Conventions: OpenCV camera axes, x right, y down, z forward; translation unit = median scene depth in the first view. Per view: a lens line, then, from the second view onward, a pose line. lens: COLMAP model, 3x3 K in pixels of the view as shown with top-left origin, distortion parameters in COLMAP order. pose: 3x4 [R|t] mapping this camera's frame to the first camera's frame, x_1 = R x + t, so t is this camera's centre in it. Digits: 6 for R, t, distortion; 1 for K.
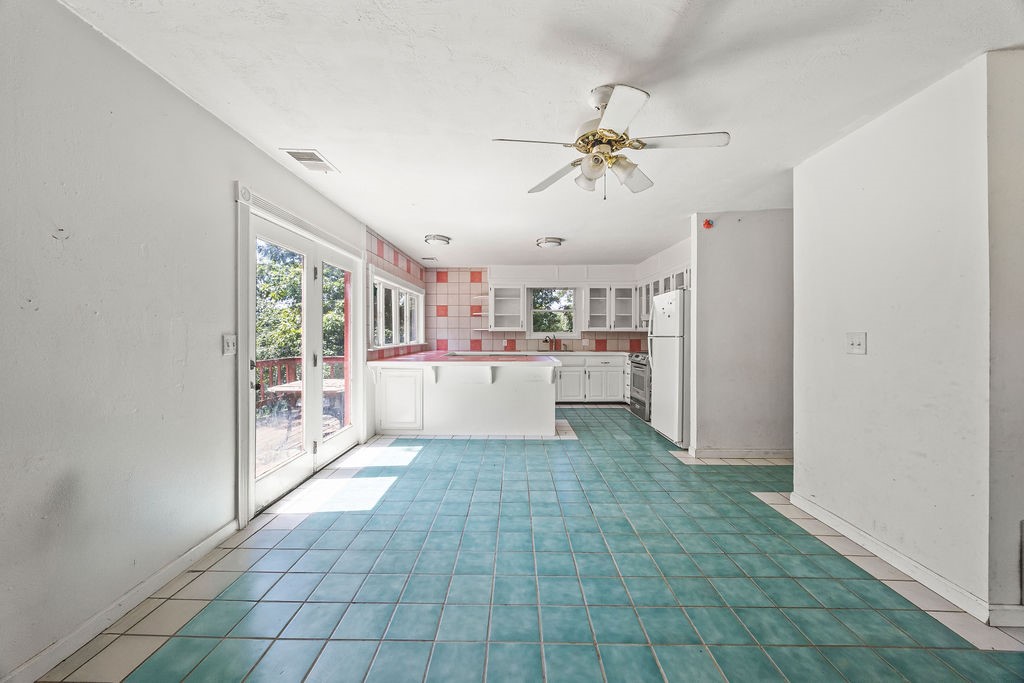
lens RADIAL K [[399.6, 0, 512.0], [0, 399.6, 341.5], [0, 0, 1]] dist [-0.001844, -0.000112]
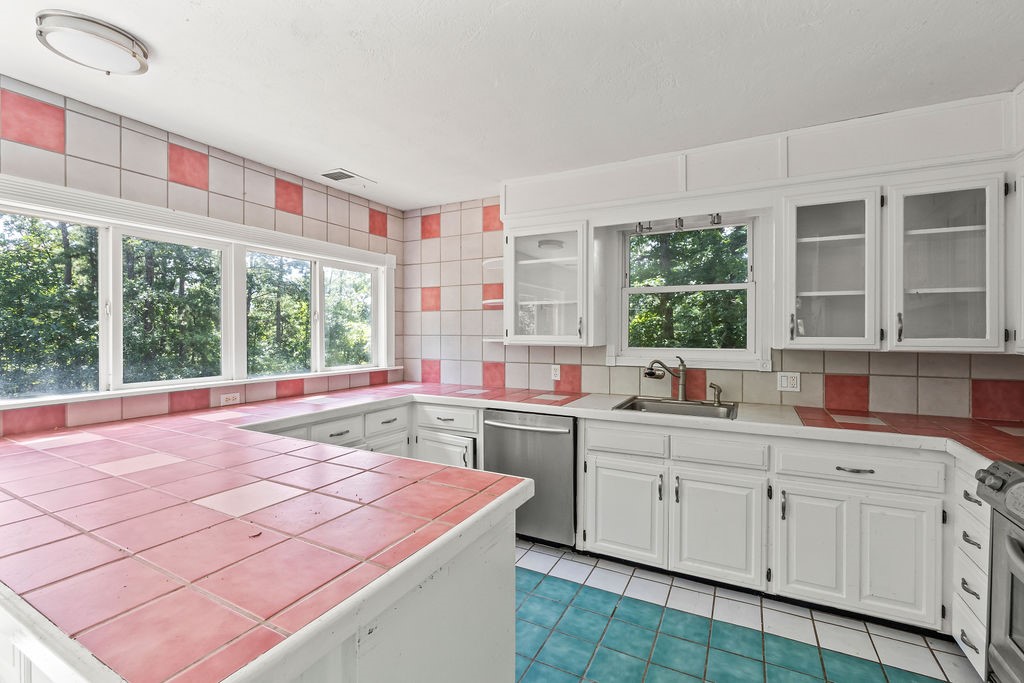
lens RADIAL K [[459.7, 0, 506.5], [0, 459.7, 336.5], [0, 0, 1]] dist [-0.008967, 0.000045]
pose [[0.885937, 0.005884, -0.463769, 0.158995], [-0.011046, 0.999904, -0.008414, -0.029779], [0.463675, 0.012577, 0.885916, 0.583875]]
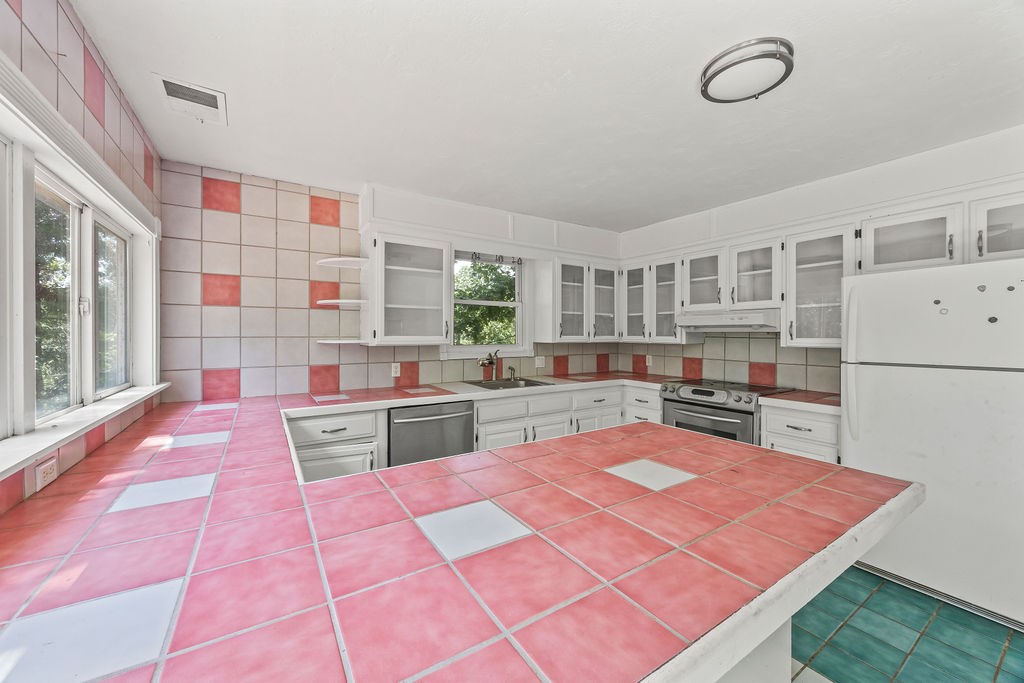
lens RADIAL K [[390.4, 0, 508.7], [0, 390.4, 337.5], [0, 0, 1]] dist [-0.002185, -0.000274]
pose [[0.835527, -0.004935, 0.549427, -0.156806], [0.009774, 0.999935, -0.005881, -0.030183], [-0.549362, 0.010284, 0.835521, 0.585339]]
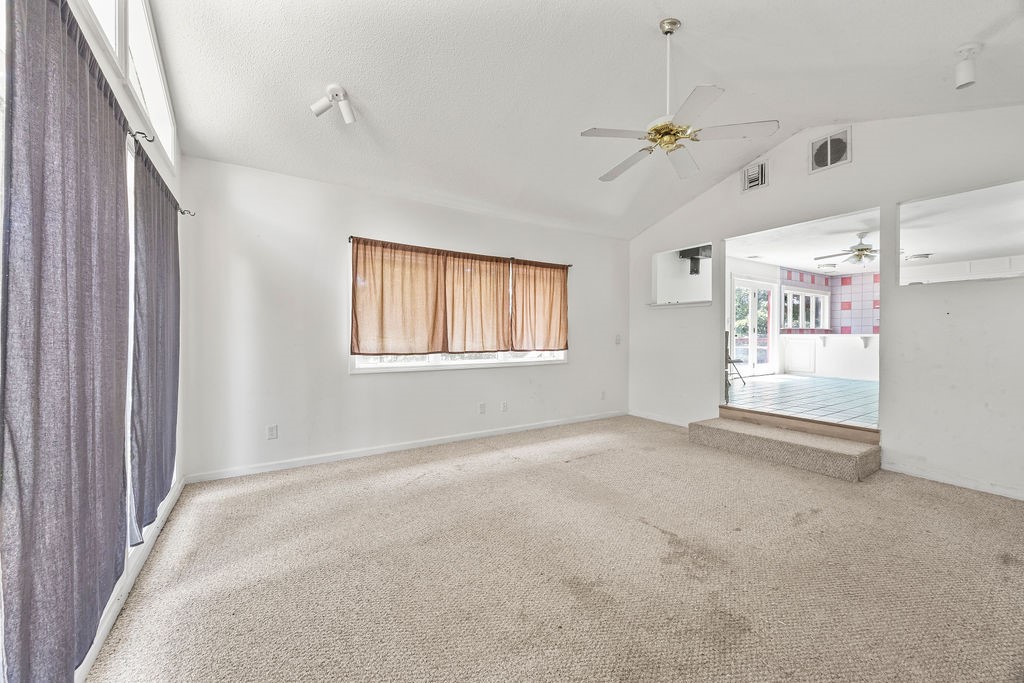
lens RADIAL K [[390.4, 0, 508.7], [0, 390.4, 337.5], [0, 0, 1]] dist [-0.002185, -0.000274]
pose [[0.553538, 0.005981, -0.832802, 0.311855], [-0.015885, 0.999868, -0.003377, 0.057919], [0.832672, 0.015098, 0.553560, -0.737955]]
